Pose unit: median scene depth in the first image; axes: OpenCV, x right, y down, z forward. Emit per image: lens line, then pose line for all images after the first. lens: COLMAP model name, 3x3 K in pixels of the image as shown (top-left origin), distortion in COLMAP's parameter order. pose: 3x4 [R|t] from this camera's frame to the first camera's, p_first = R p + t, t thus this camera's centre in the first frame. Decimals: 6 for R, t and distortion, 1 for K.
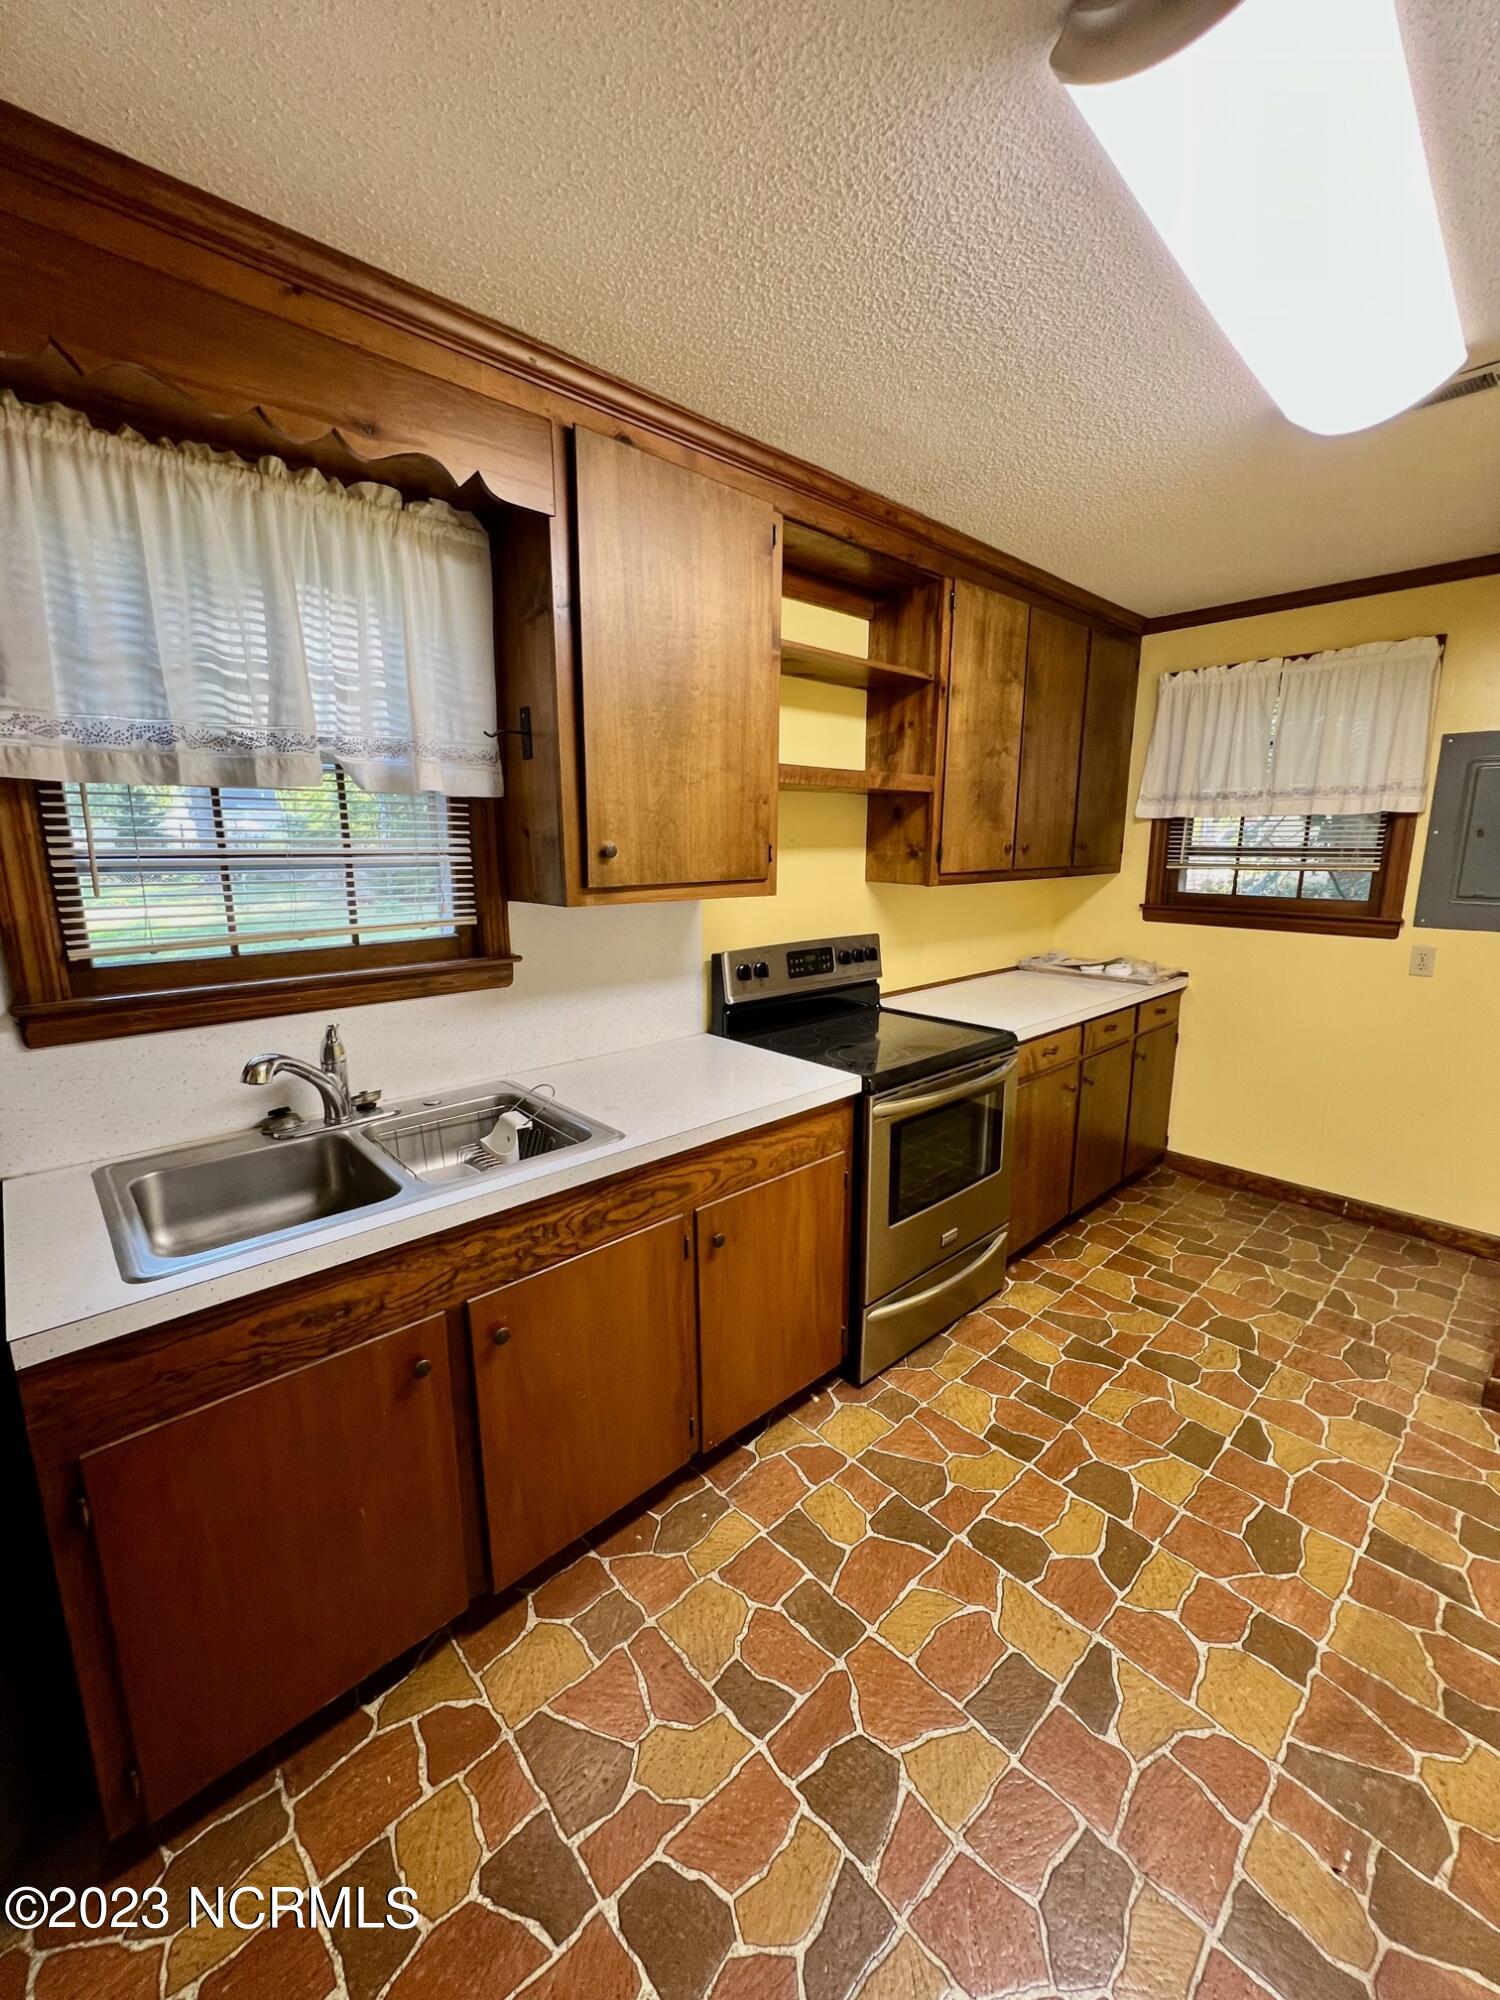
lens RADIAL K [[800.5, 0, 753.3], [0, 800.5, 998.9], [0, 0, 1]] dist [-0.003612, 0.000624]
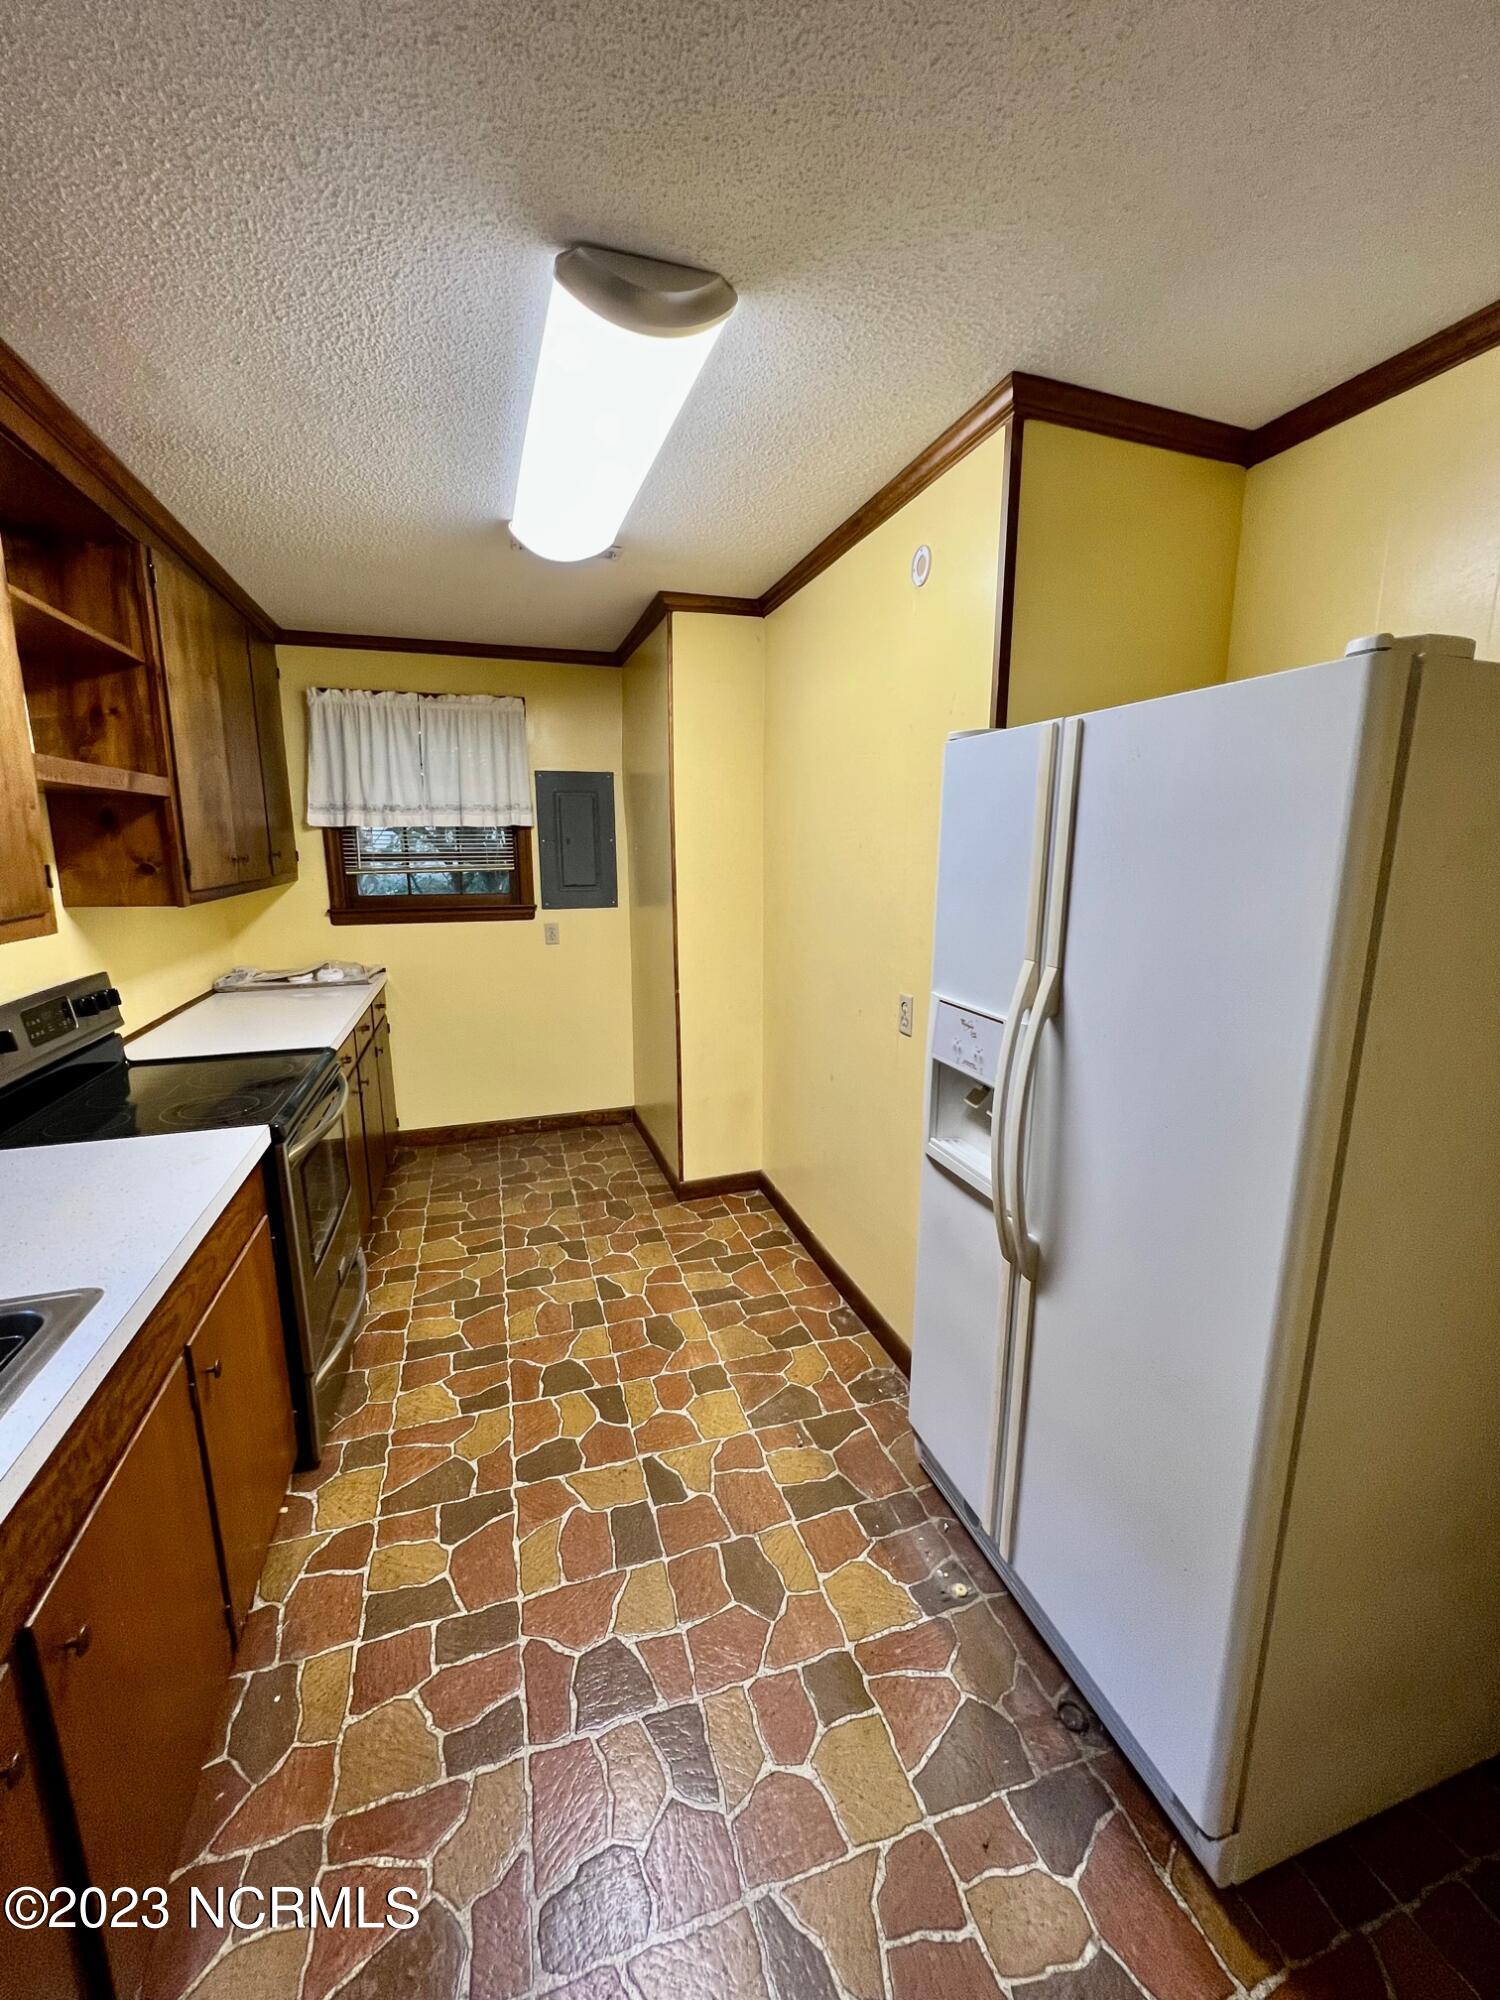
lens RADIAL K [[800.5, 0, 752.8], [0, 800.5, 1001.3], [0, 0, 1]] dist [-0.003612, 0.000624]
pose [[0.419149, -0.181129, 0.889667, -0.315012], [0.178863, 0.977168, 0.114676, -0.032767], [-0.890125, 0.111062, 0.441976, 0.098545]]
